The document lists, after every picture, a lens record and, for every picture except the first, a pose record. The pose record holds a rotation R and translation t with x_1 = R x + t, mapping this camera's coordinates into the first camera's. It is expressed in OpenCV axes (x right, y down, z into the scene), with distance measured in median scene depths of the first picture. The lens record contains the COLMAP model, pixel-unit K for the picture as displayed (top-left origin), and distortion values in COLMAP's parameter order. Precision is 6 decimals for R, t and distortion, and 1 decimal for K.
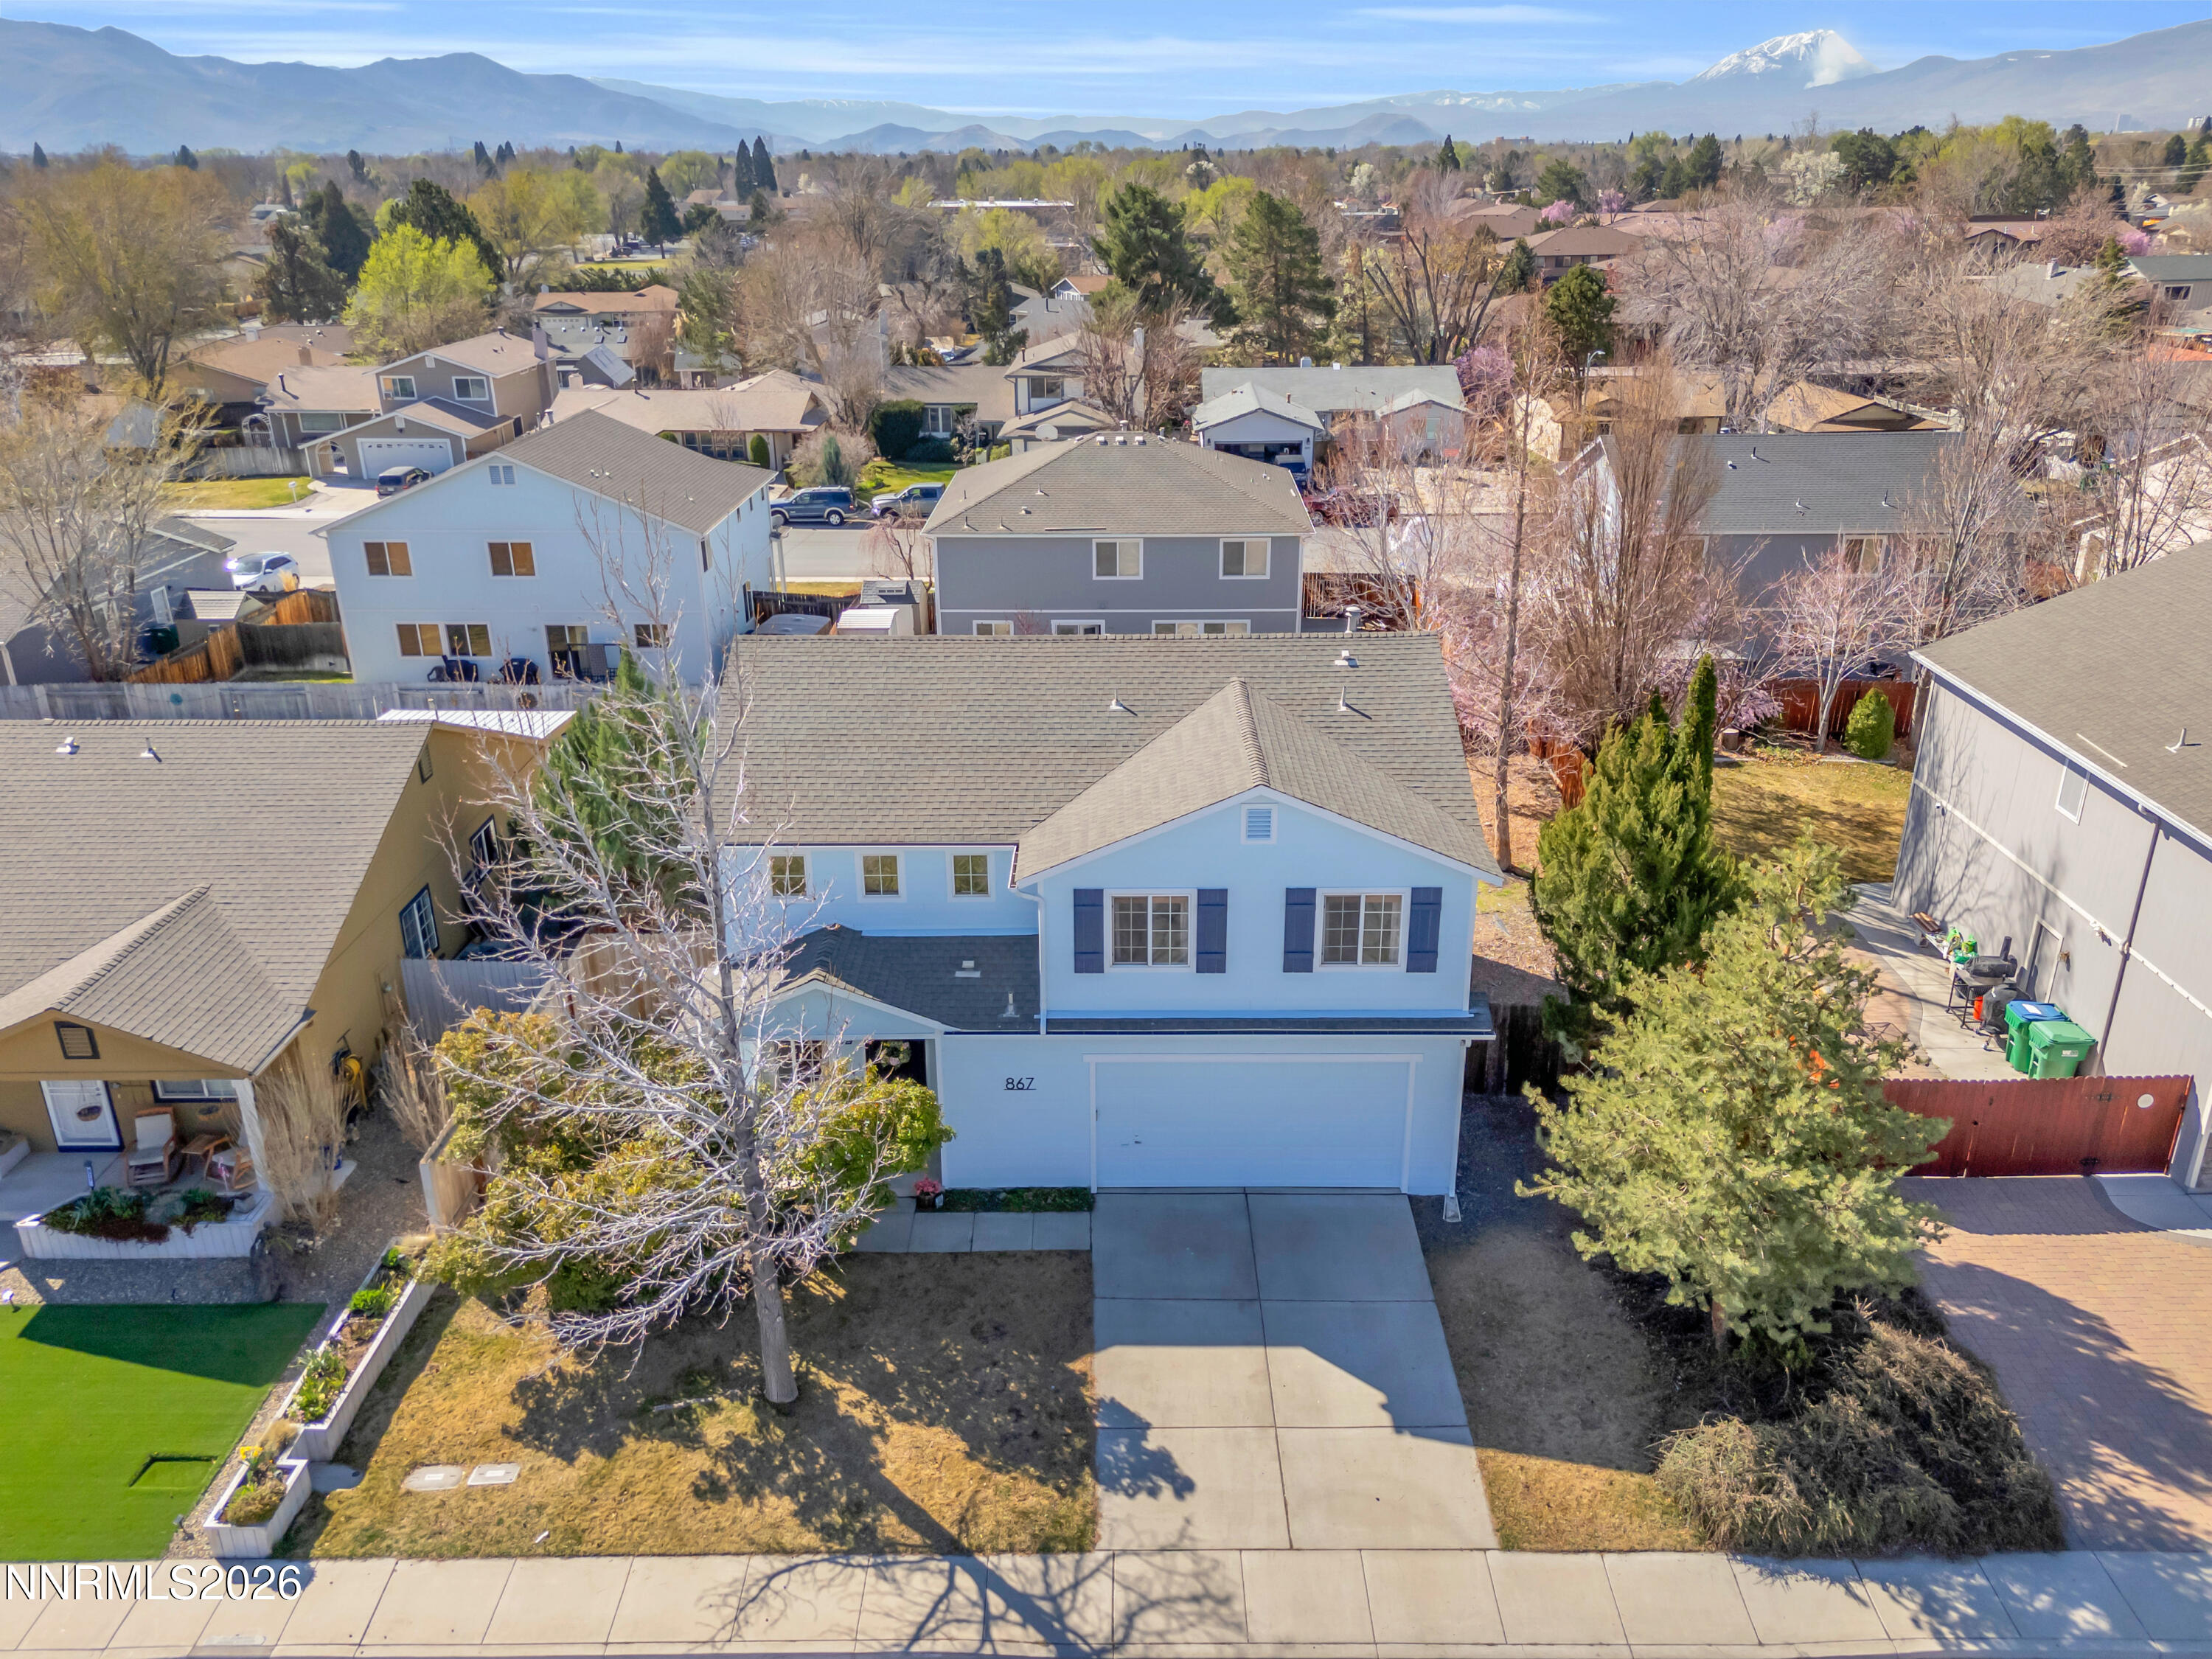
lens RADIAL K [[1638.6, 0, 1096.9], [0, 1638.6, 826.4], [0, 0, 1]] dist [0.076505, -0.075722]
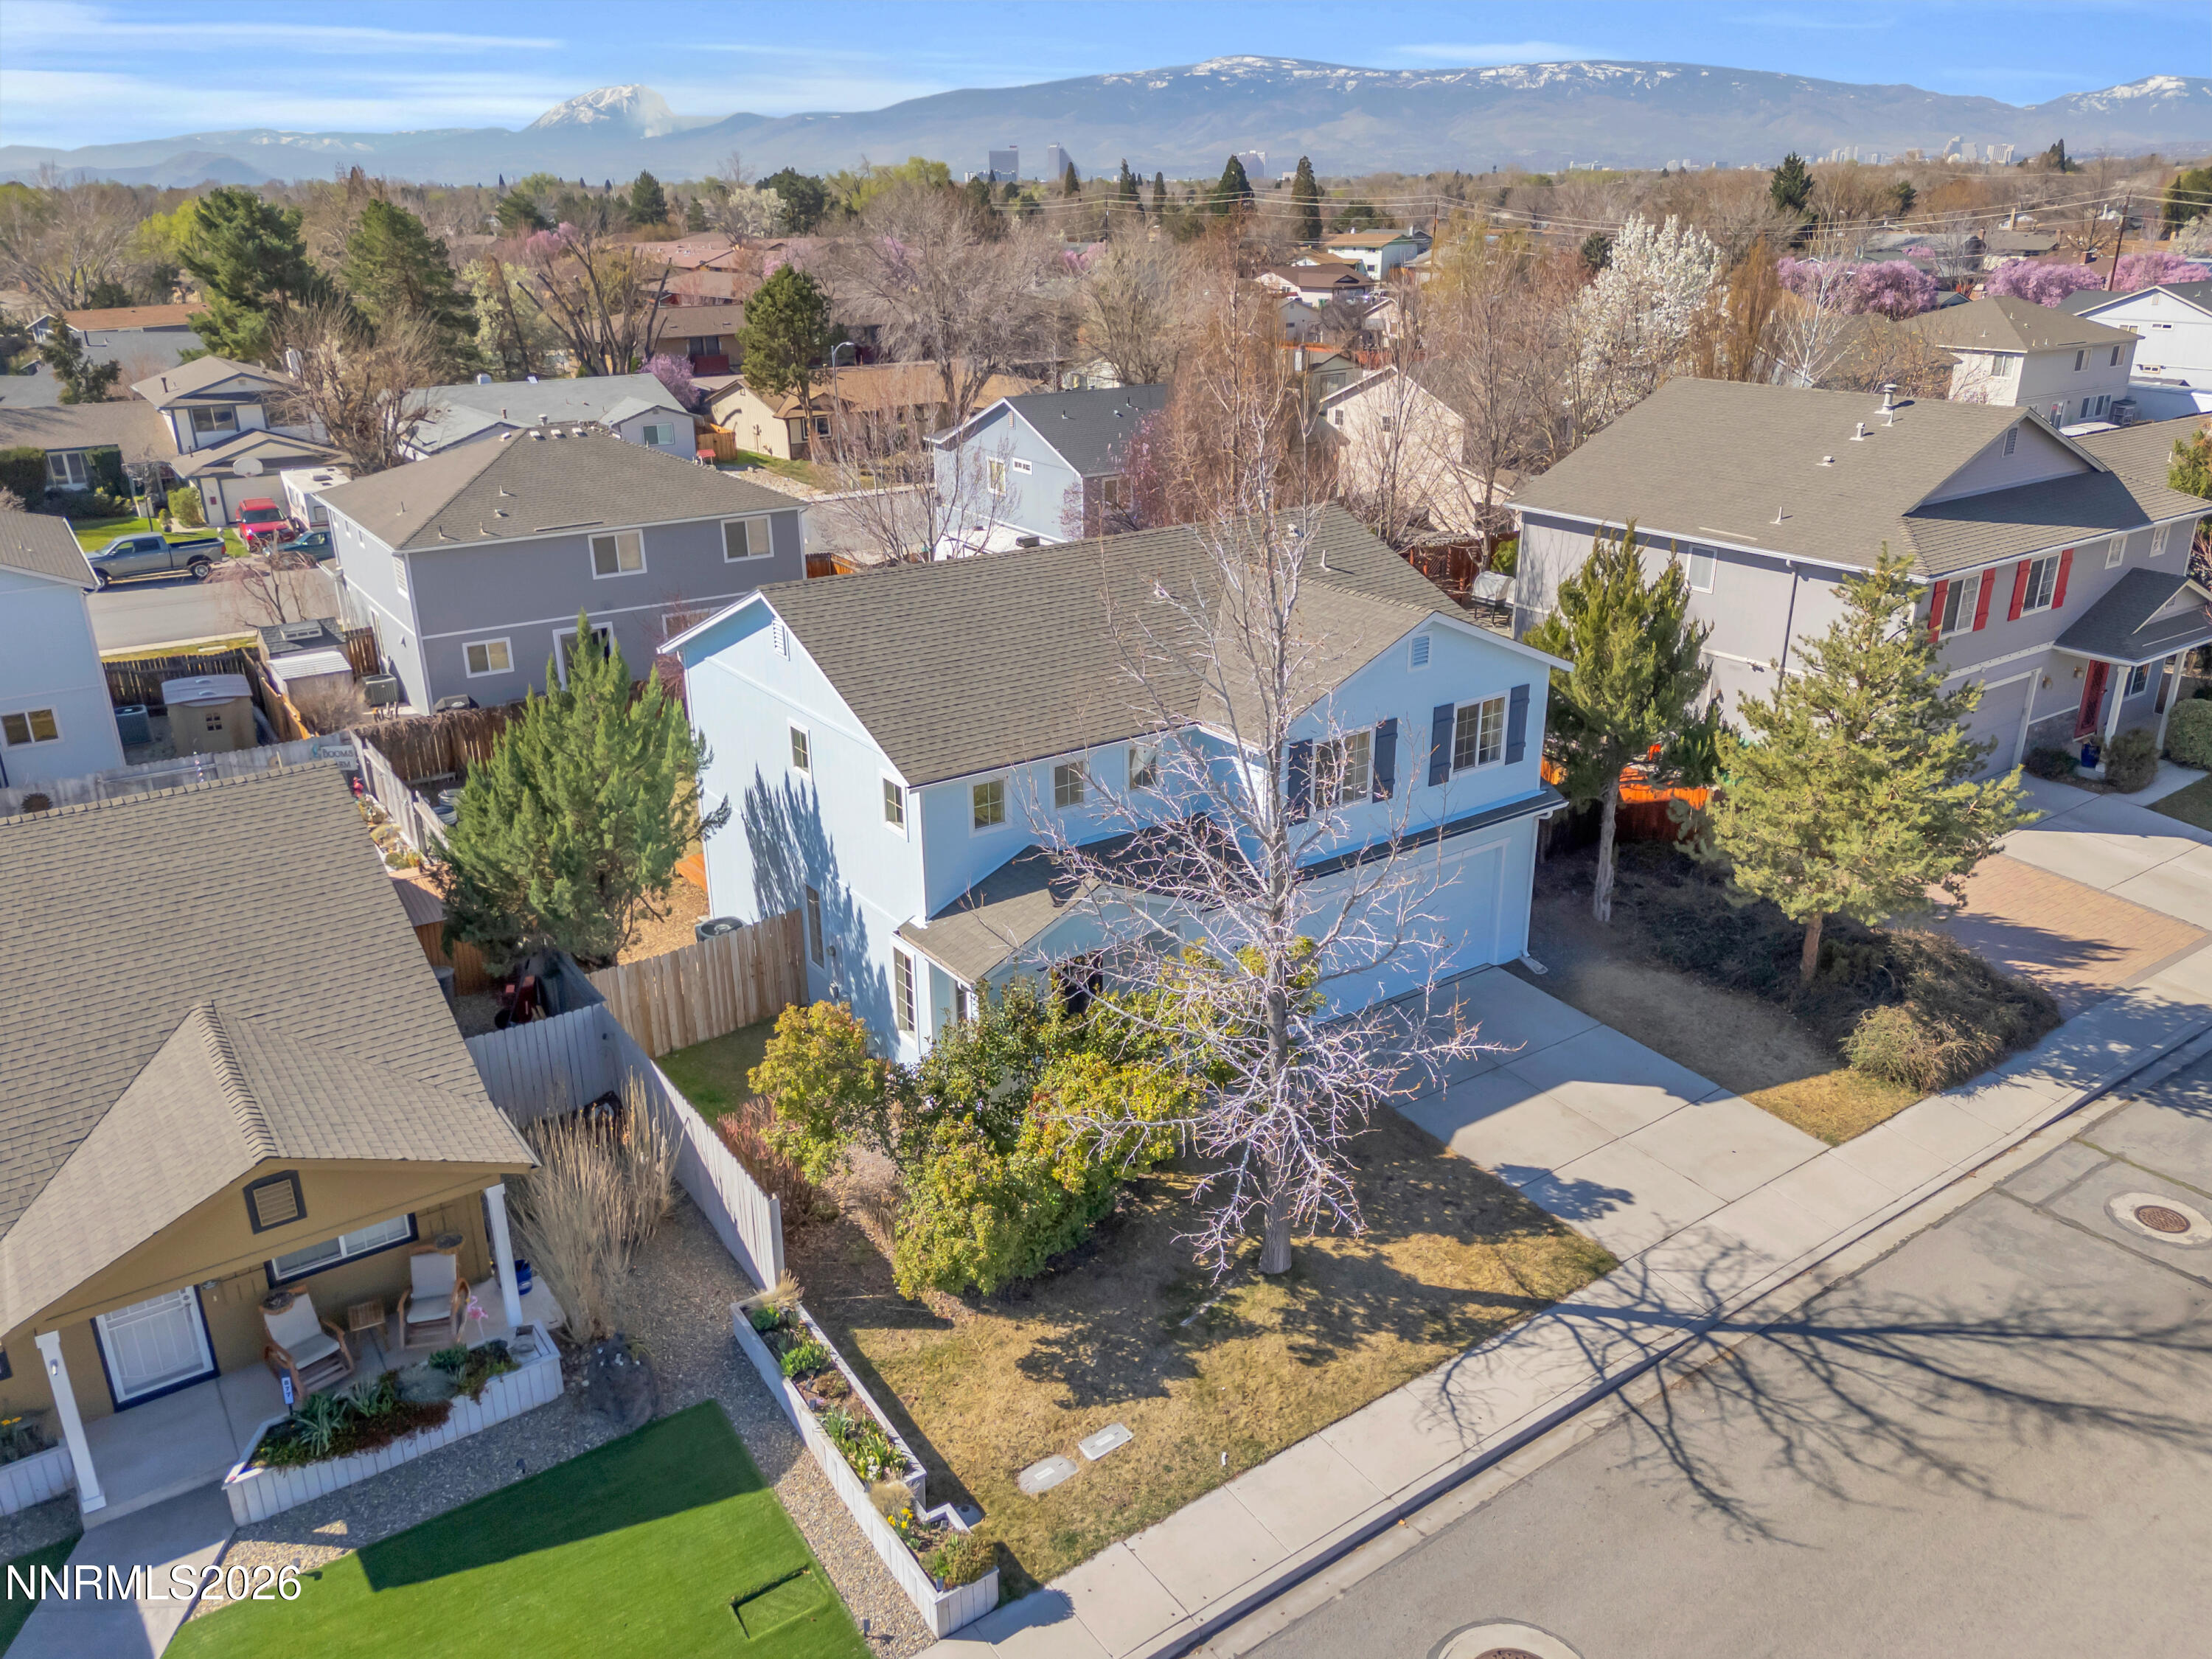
lens RADIAL K [[1638.6, 0, 1096.9], [0, 1638.6, 826.4], [0, 0, 1]] dist [0.076505, -0.075722]
pose [[0.813483, -0.209635, 0.542493, -0.699962], [0.221965, 0.974081, 0.043570, 0.016401], [-0.537566, 0.084971, 0.838930, 0.184202]]
